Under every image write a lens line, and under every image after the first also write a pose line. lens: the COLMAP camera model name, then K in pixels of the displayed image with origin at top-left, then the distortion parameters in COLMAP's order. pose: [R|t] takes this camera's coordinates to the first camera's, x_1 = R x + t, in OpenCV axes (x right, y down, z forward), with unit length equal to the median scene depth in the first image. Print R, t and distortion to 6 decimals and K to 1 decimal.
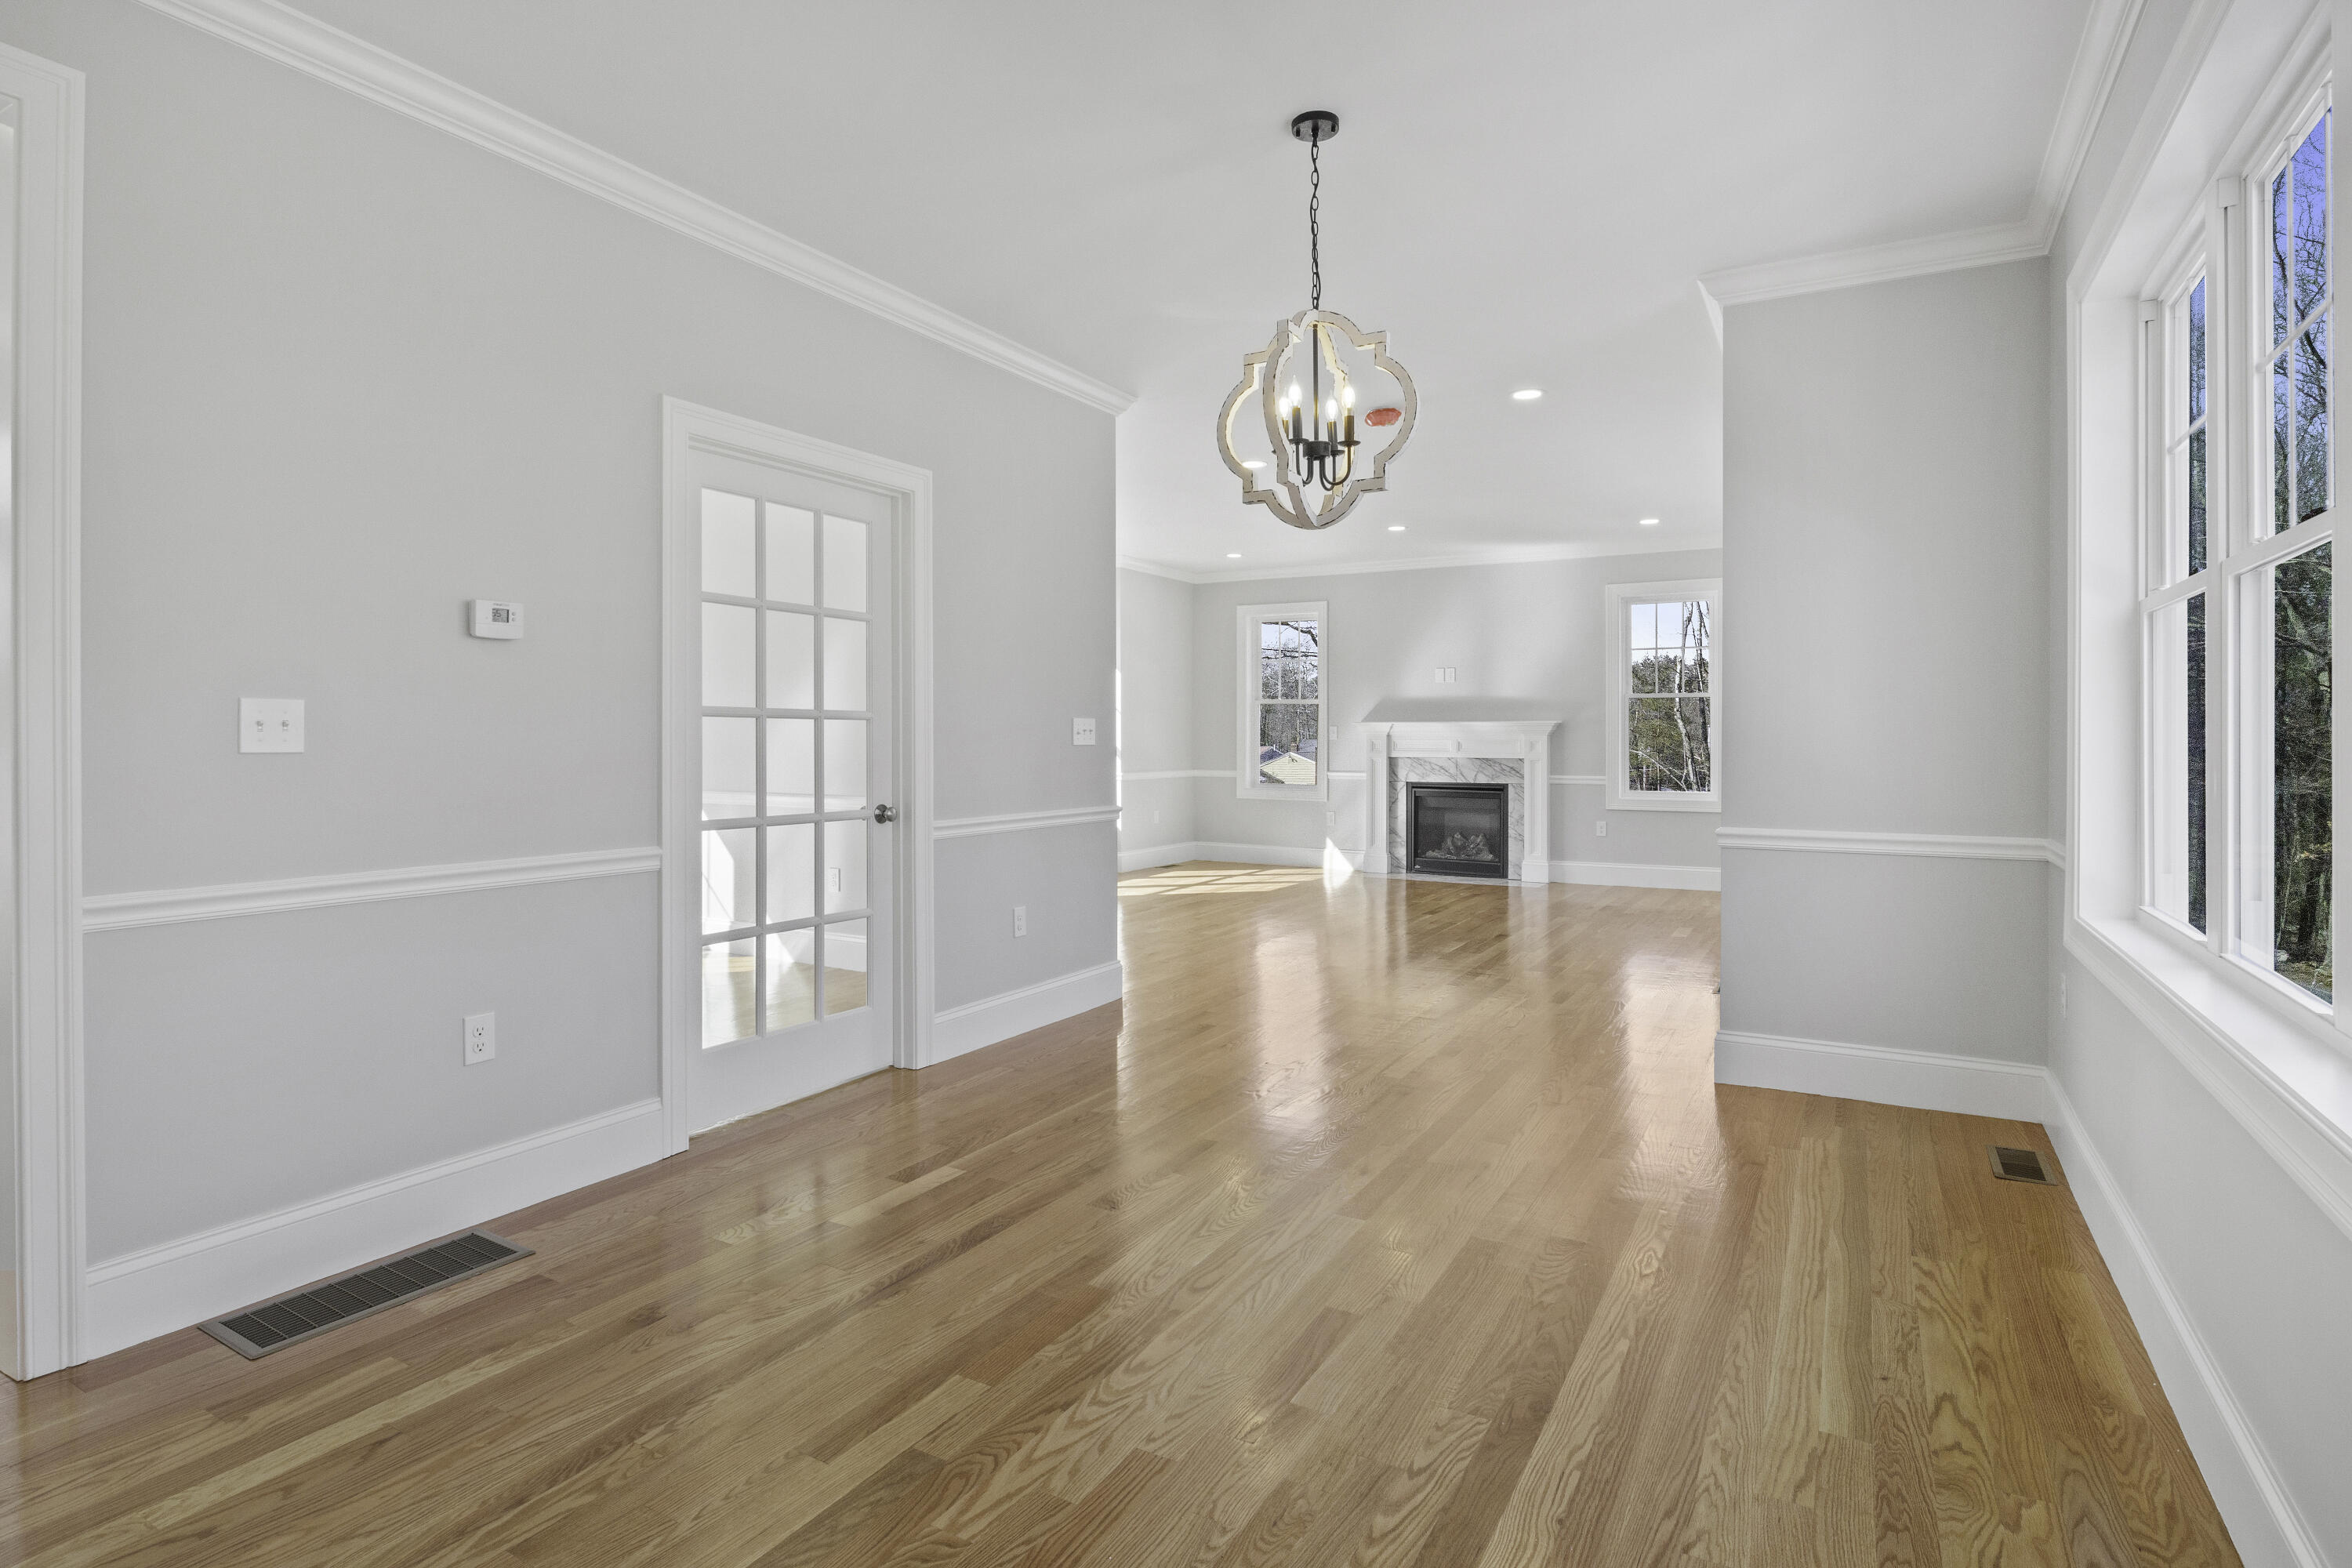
lens RADIAL K [[1181.5, 0, 1218.0], [0, 1181.5, 736.8], [0, 0, 1]] dist [-0.004280, -0.000052]
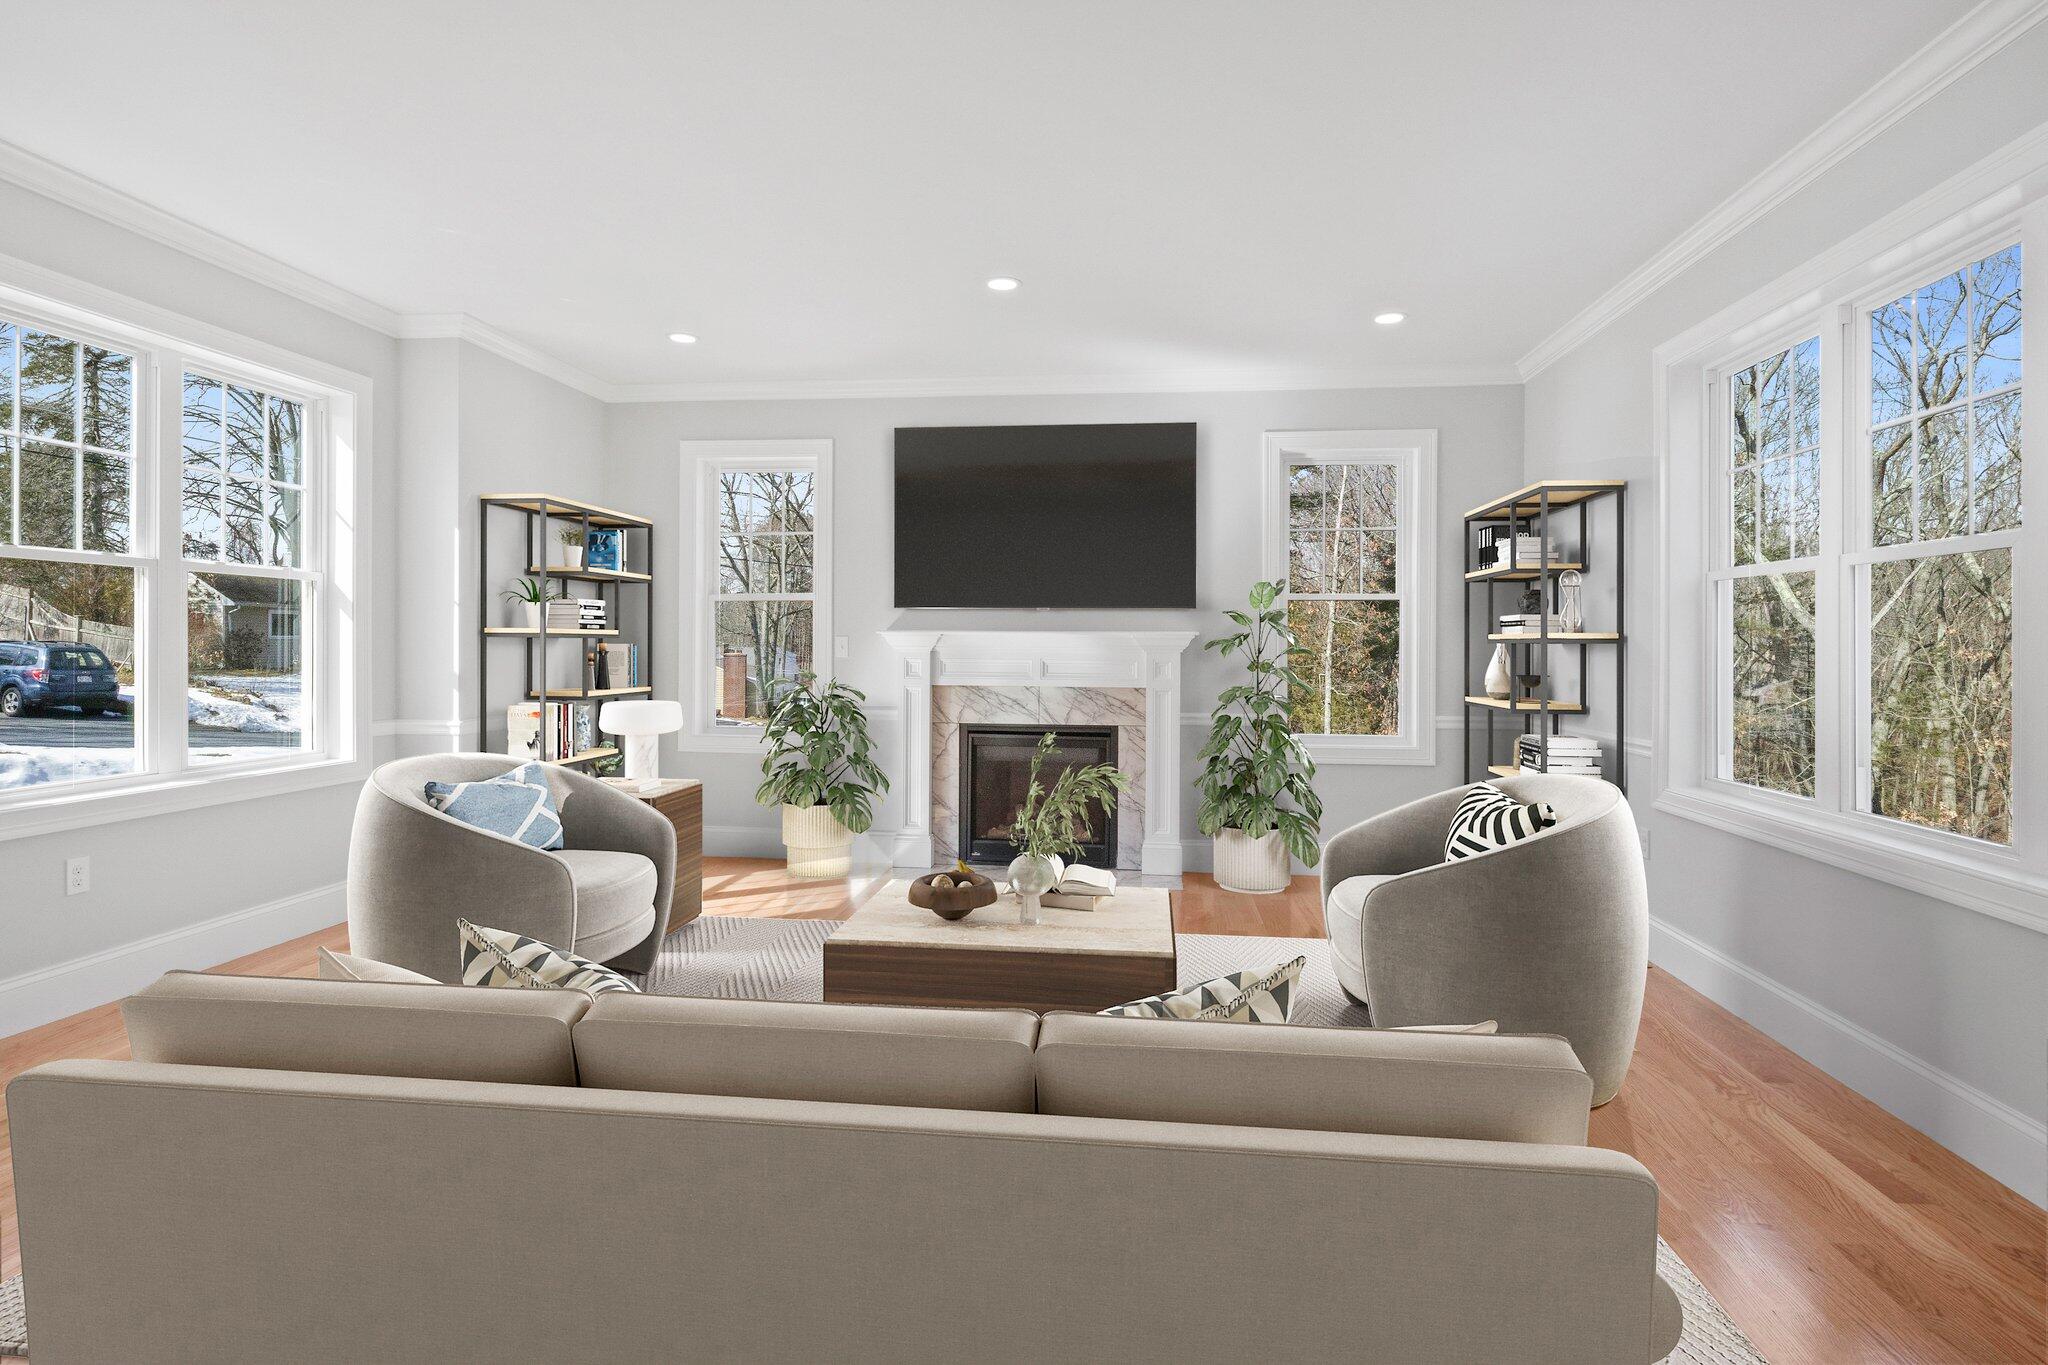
lens RADIAL K [[1028.8, 0, 1047.2], [0, 1028.8, 630.4], [0, 0, 1]] dist [-0.004280, -0.000052]
pose [[0.921272, 0.006005, 0.388873, -0.017548], [-0.006228, 0.999980, -0.000688, -0.013743], [-0.388869, -0.001788, 0.921291, 0.484329]]
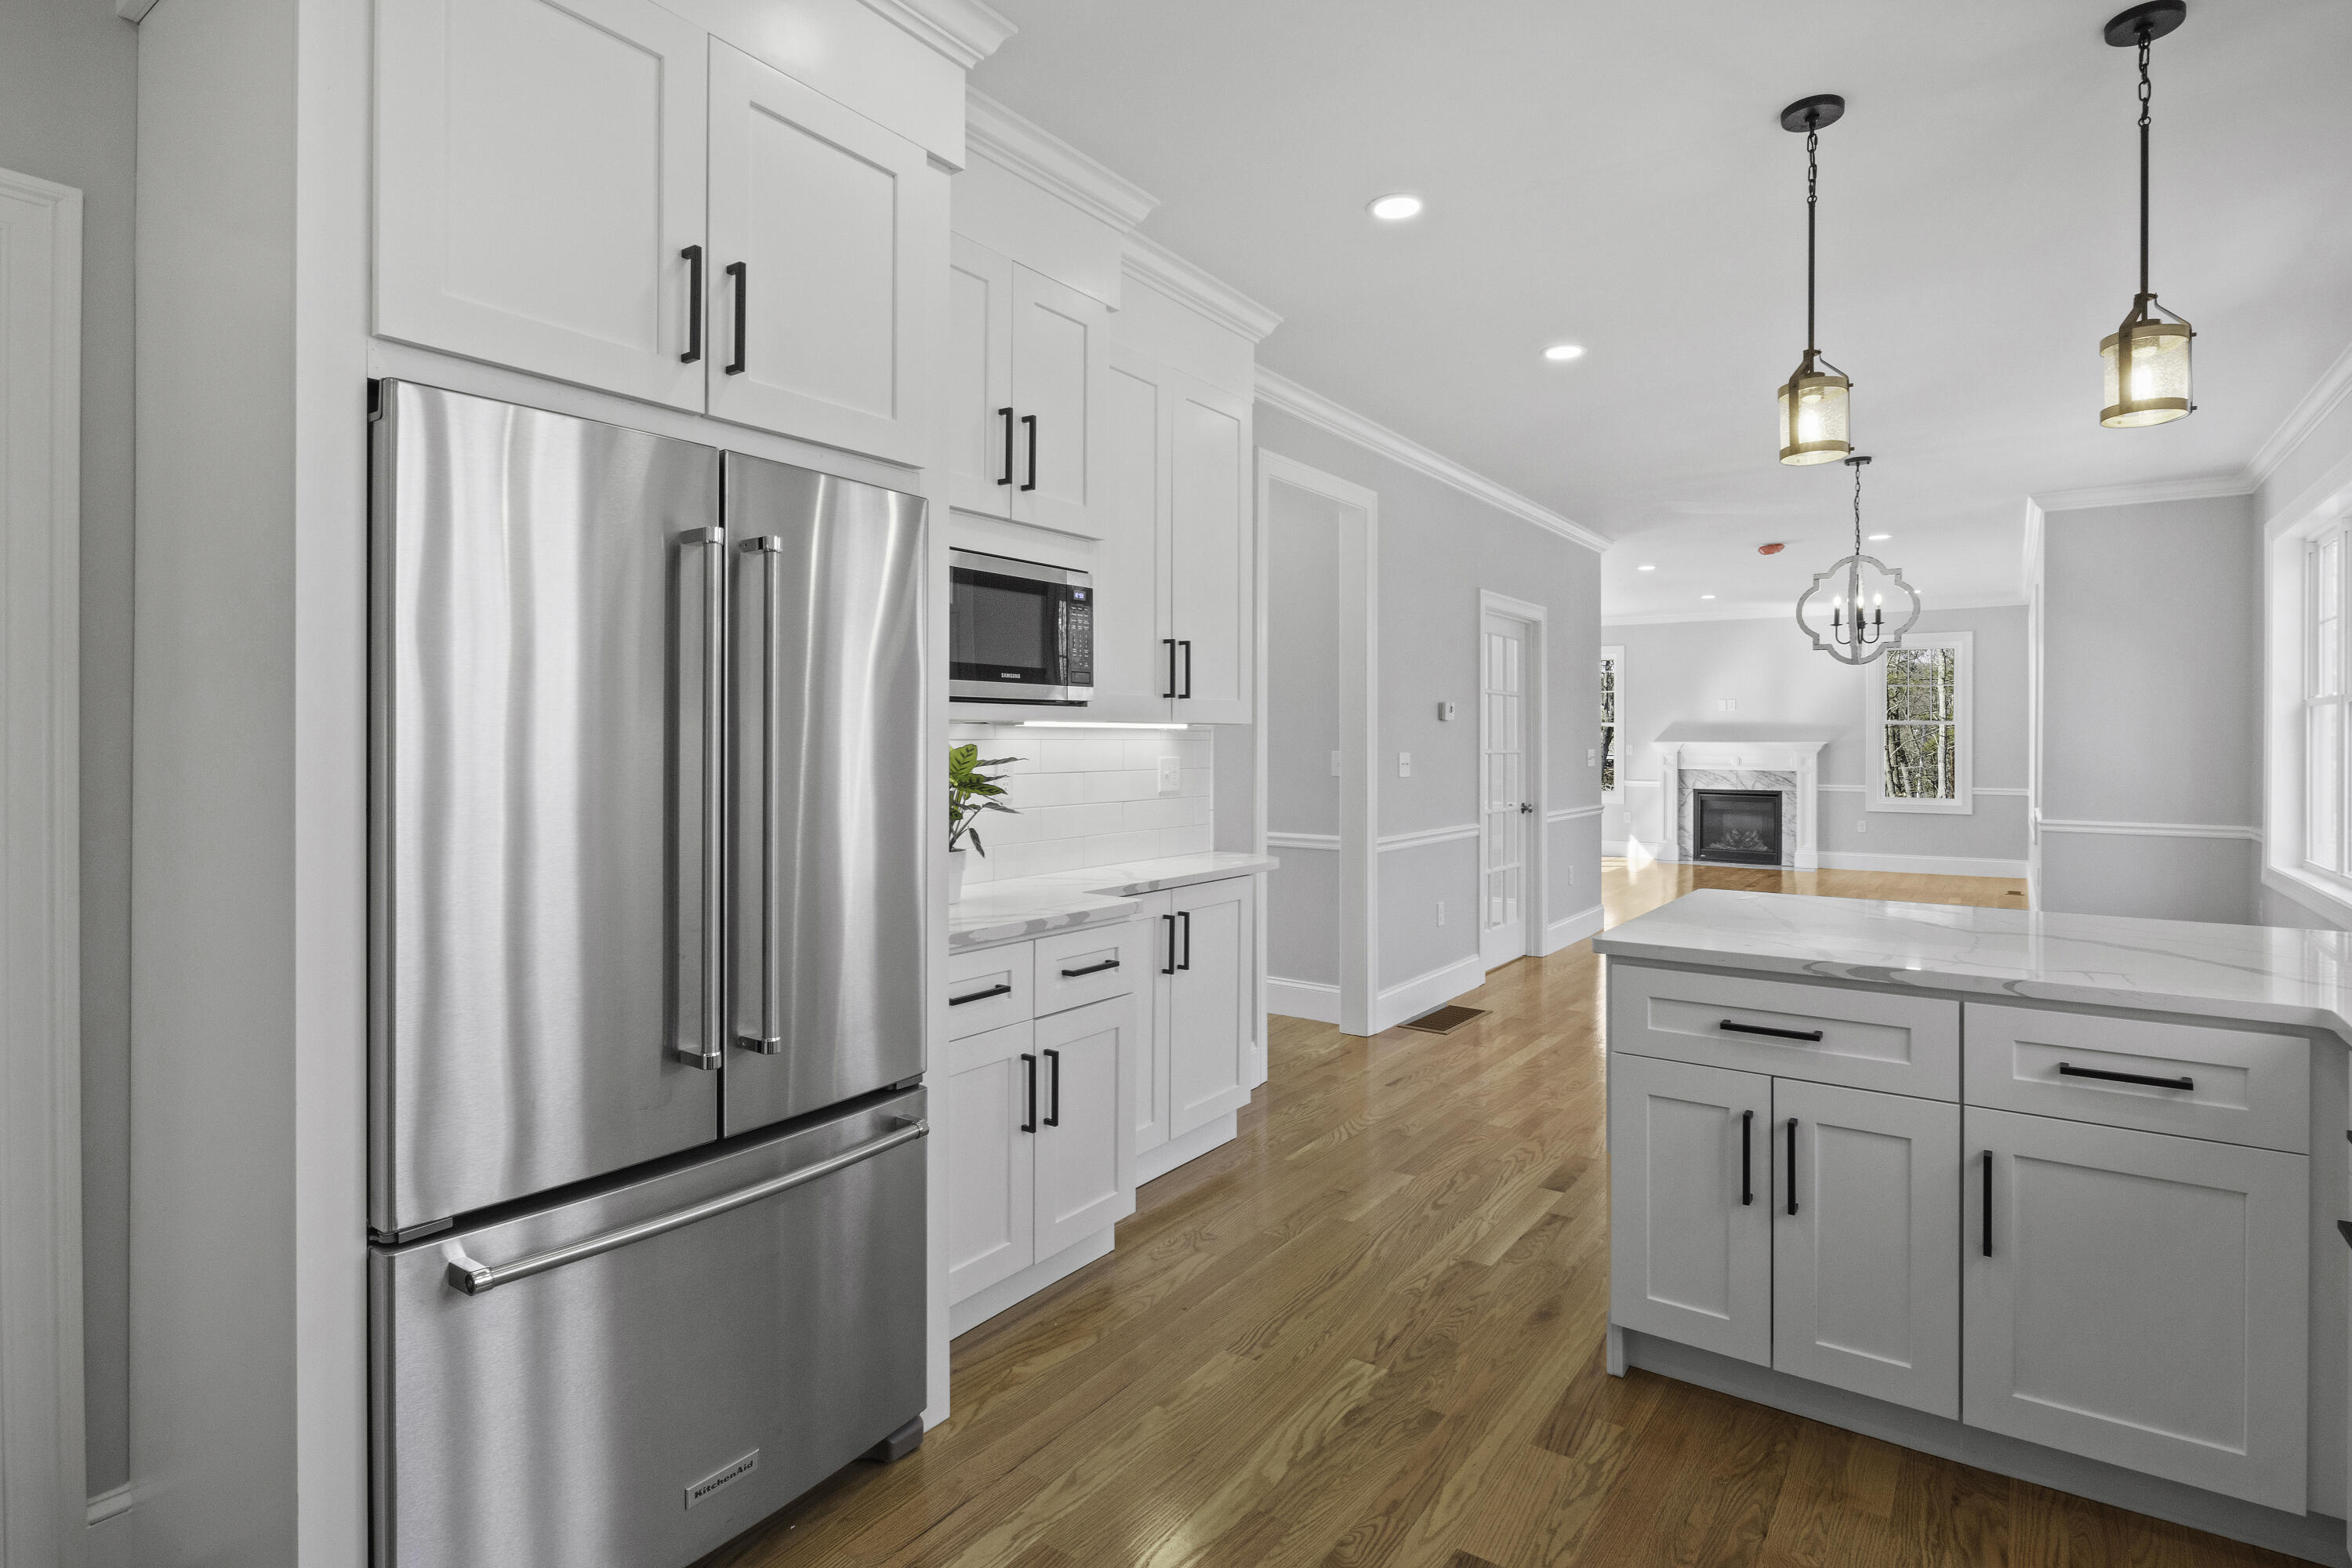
lens RADIAL K [[1181.5, 0, 1219.2], [0, 1181.5, 738.7], [0, 0, 1]] dist [-0.004280, -0.000052]
pose [[0.995727, 0.003382, -0.092288, -0.242744], [-0.003374, 0.999994, 0.000242, -0.014826], [0.092289, 0.000071, 0.995732, -0.324439]]
